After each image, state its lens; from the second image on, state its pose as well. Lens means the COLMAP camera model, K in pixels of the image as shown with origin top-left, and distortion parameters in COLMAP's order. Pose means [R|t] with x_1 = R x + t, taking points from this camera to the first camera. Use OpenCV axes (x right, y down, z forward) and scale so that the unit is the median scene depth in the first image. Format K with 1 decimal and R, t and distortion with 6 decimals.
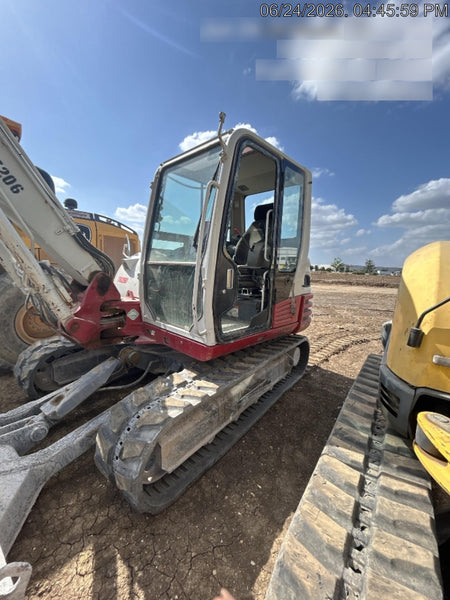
lens RADIAL K [[243.0, 0, 224.0], [0, 243.0, 298.9], [0, 0, 1]] dist [0.000223, -0.000062]
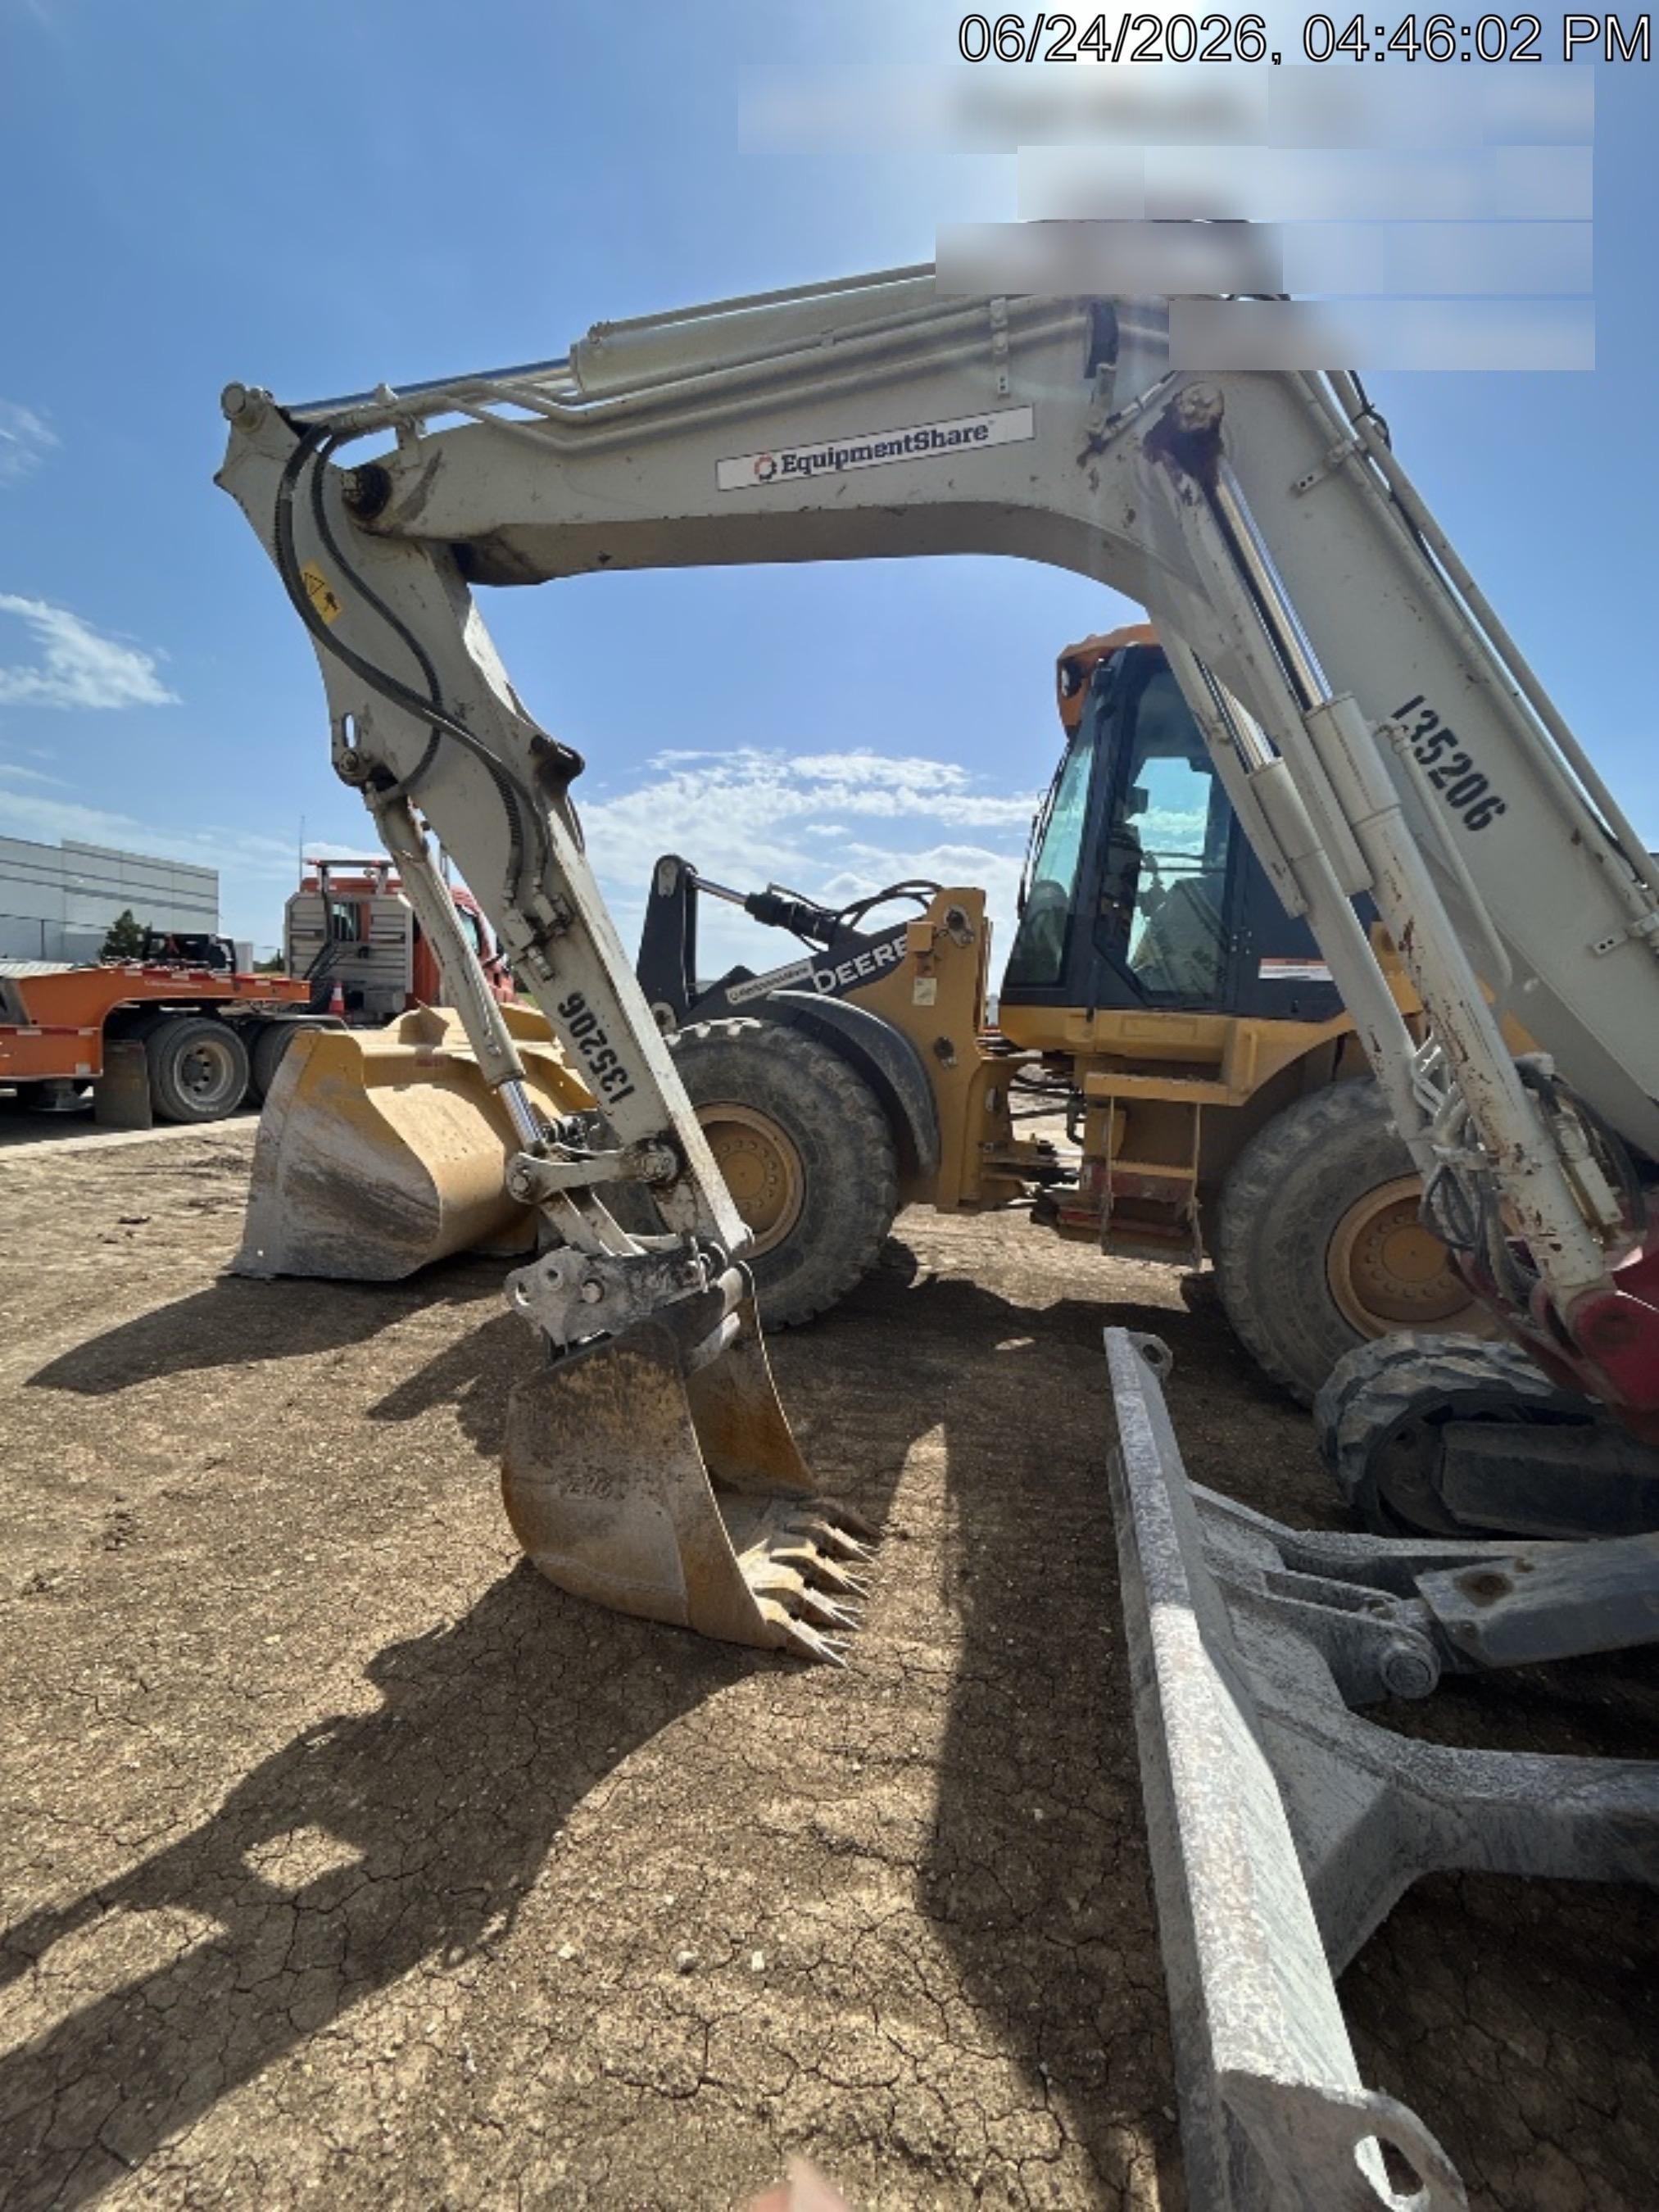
lens RADIAL K [[895.9, 0, 826.0], [0, 895.9, 1101.9], [0, 0, 1]] dist [0.000223, -0.000062]
pose [[0.392849, 0.073837, -0.916634, -0.129956], [-0.162427, 0.986671, 0.009866, 0.011276], [0.905145, 0.145010, 0.399606, -0.100084]]
